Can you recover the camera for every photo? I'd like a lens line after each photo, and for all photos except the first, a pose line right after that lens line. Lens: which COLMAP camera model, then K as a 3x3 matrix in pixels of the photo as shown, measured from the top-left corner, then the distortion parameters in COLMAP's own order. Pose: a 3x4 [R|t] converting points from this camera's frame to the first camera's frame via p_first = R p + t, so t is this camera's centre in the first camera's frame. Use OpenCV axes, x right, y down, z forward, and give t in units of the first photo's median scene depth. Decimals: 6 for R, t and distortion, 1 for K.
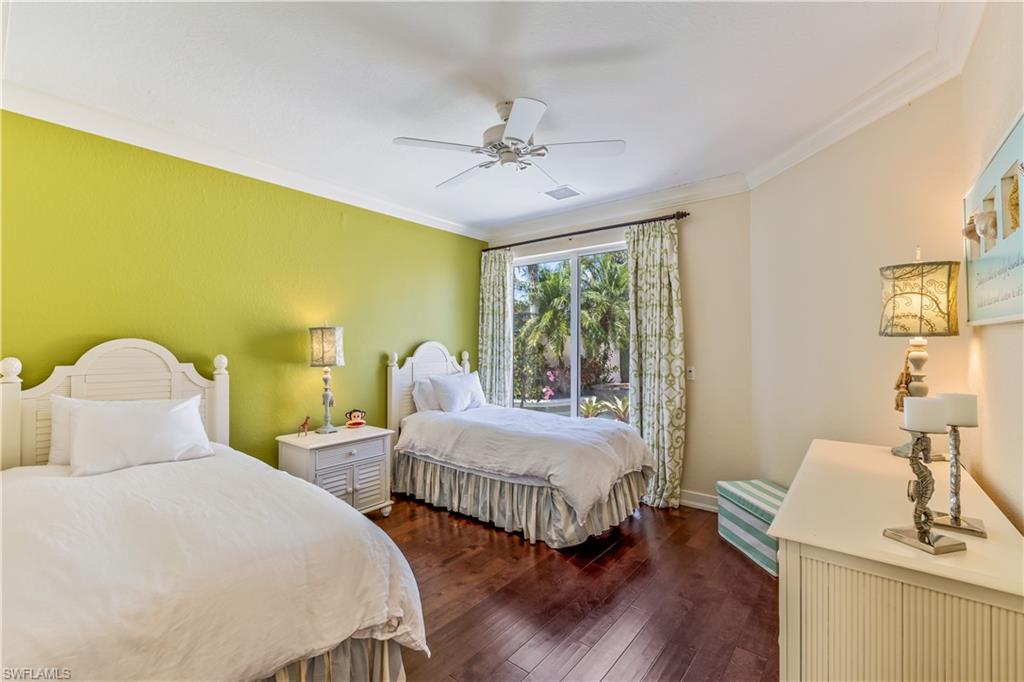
lens RADIAL K [[434.9, 0, 512.5], [0, 434.9, 340.1], [0, 0, 1]] dist [0.002130, -0.000067]
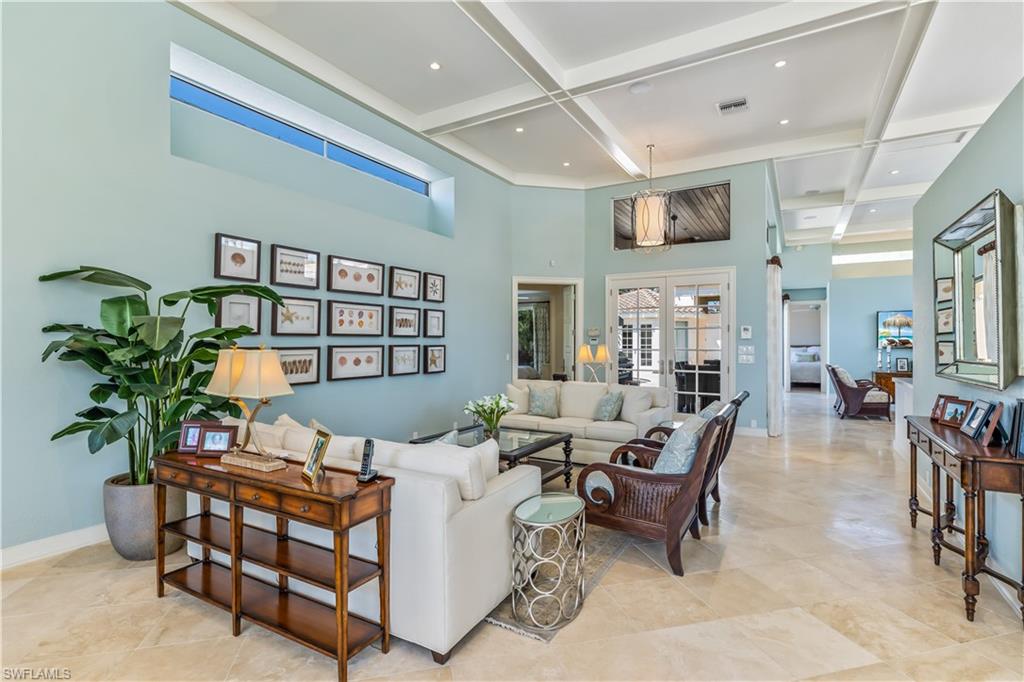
lens RADIAL K [[491.8, 0, 520.0], [0, 491.8, 332.1], [0, 0, 1]] dist [-0.008387, 0.001411]
pose [[0.987227, 0.000809, 0.159317, -0.386270], [0.001242, 0.999918, -0.012771, -0.017738], [-0.159314, 0.012806, 0.987145, -2.444833]]
